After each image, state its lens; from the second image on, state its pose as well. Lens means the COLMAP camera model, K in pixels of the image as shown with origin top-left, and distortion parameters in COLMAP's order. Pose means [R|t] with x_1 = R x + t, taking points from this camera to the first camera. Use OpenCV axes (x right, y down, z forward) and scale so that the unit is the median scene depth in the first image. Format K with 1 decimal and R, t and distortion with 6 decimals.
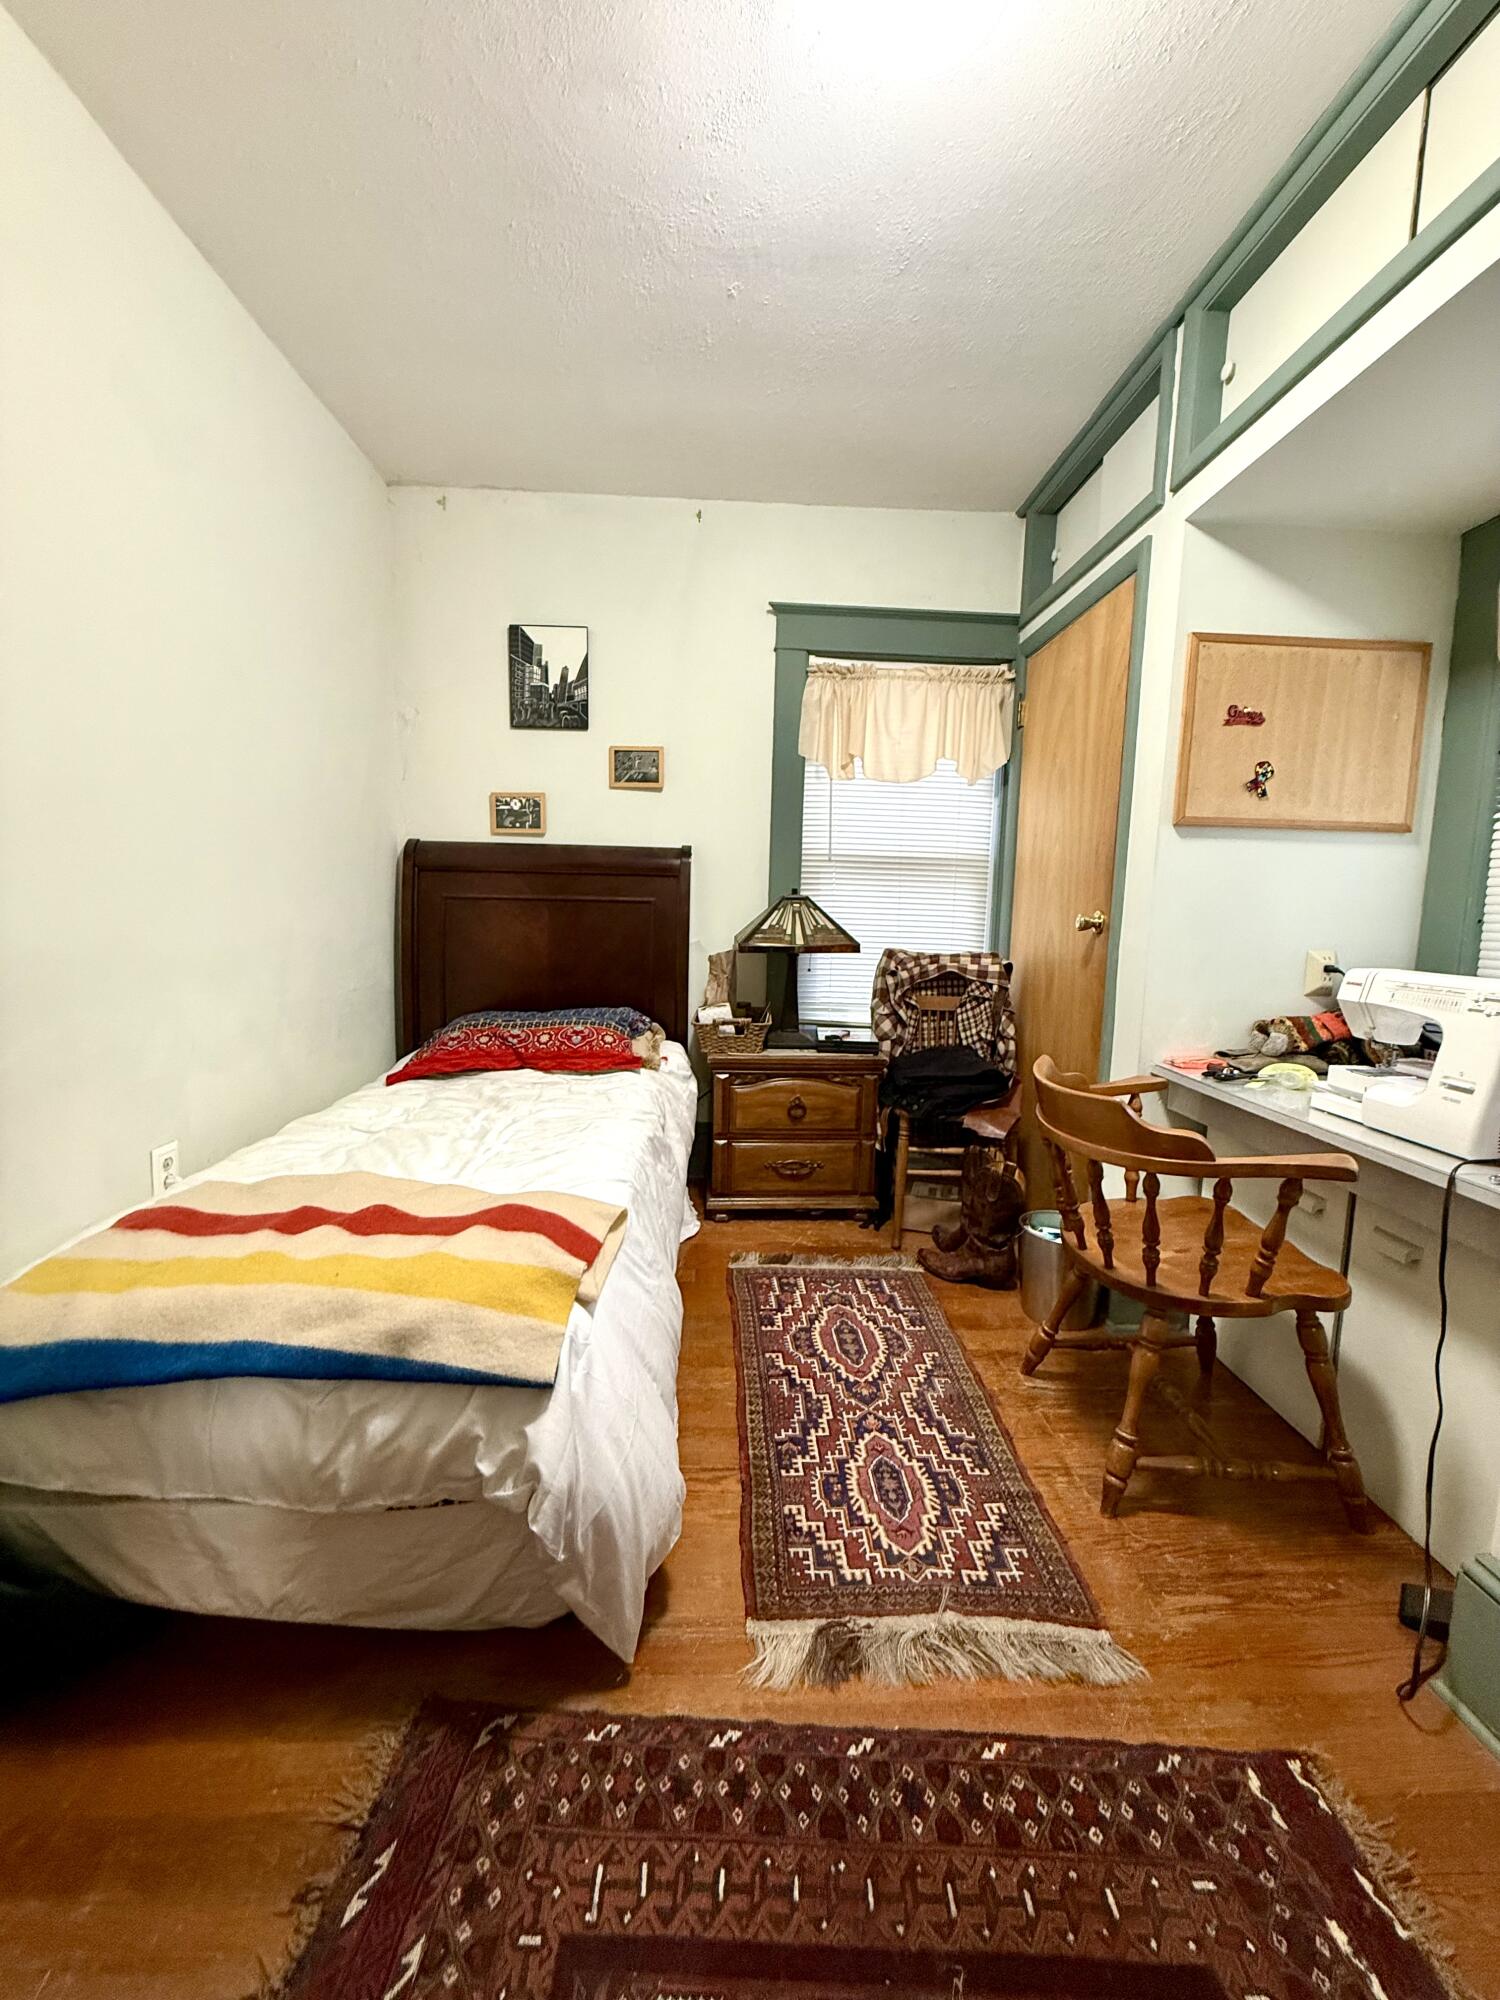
lens RADIAL K [[800.1, 0, 745.3], [0, 800.1, 995.8], [0, 0, 1]] dist [-0.001978, 0.000738]
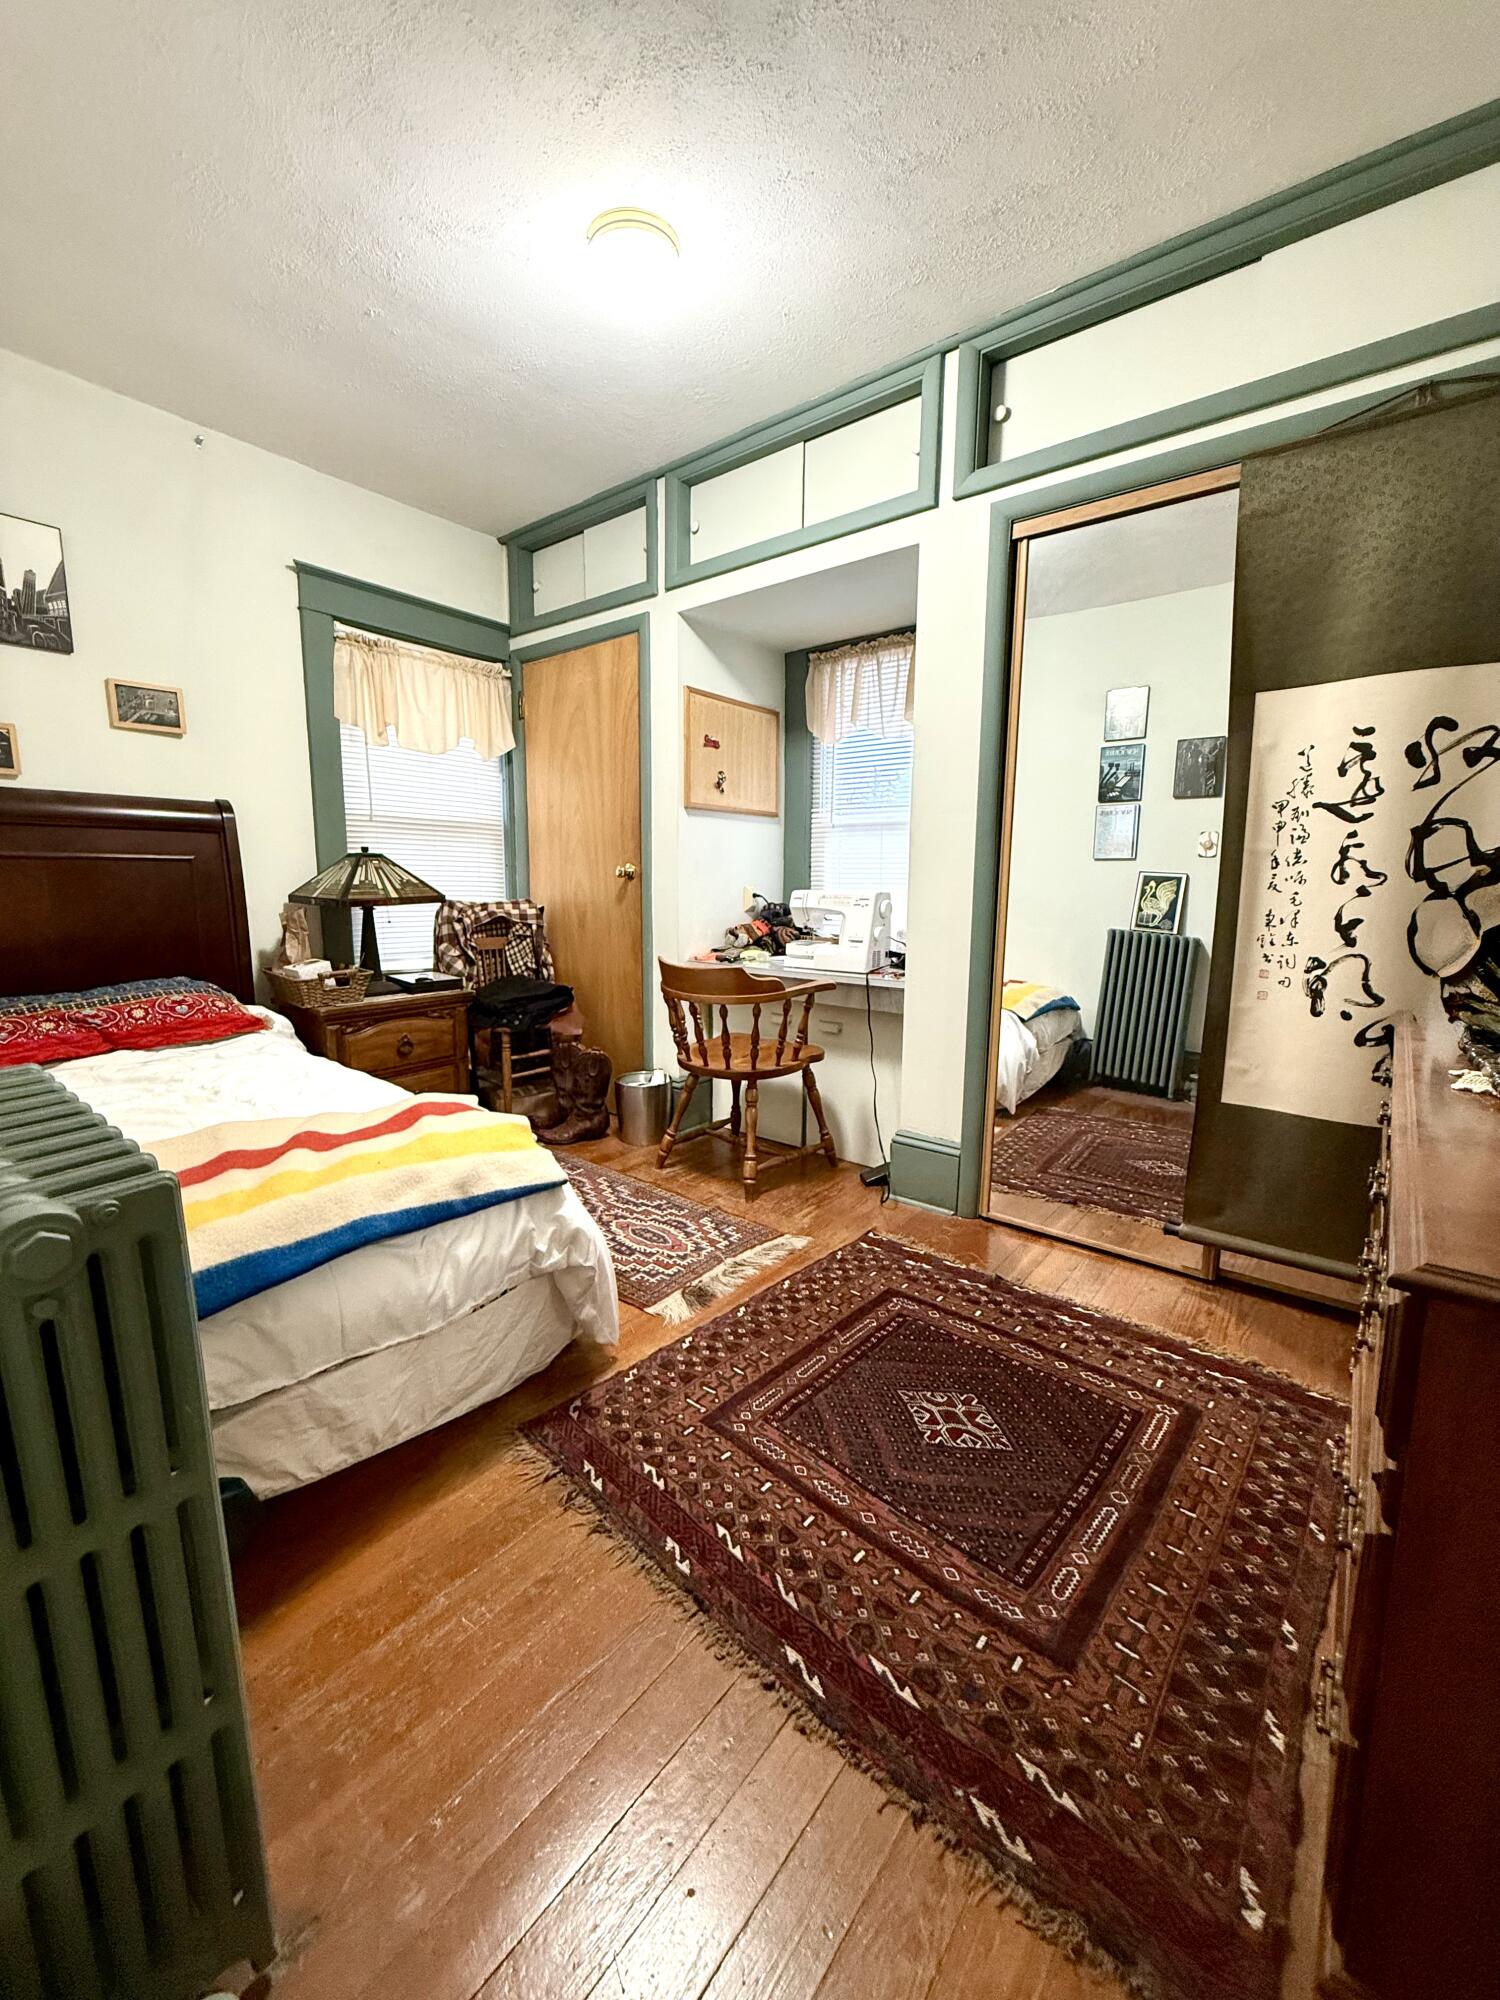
lens RADIAL K [[800.1, 0, 753.8], [0, 800.1, 1001.7], [0, 0, 1]] dist [-0.001978, 0.000738]
pose [[0.646882, -0.136099, 0.750347, -0.603427], [0.097262, 0.990634, 0.095832, 0.028051], [-0.756362, 0.010988, 0.654061, -0.130267]]
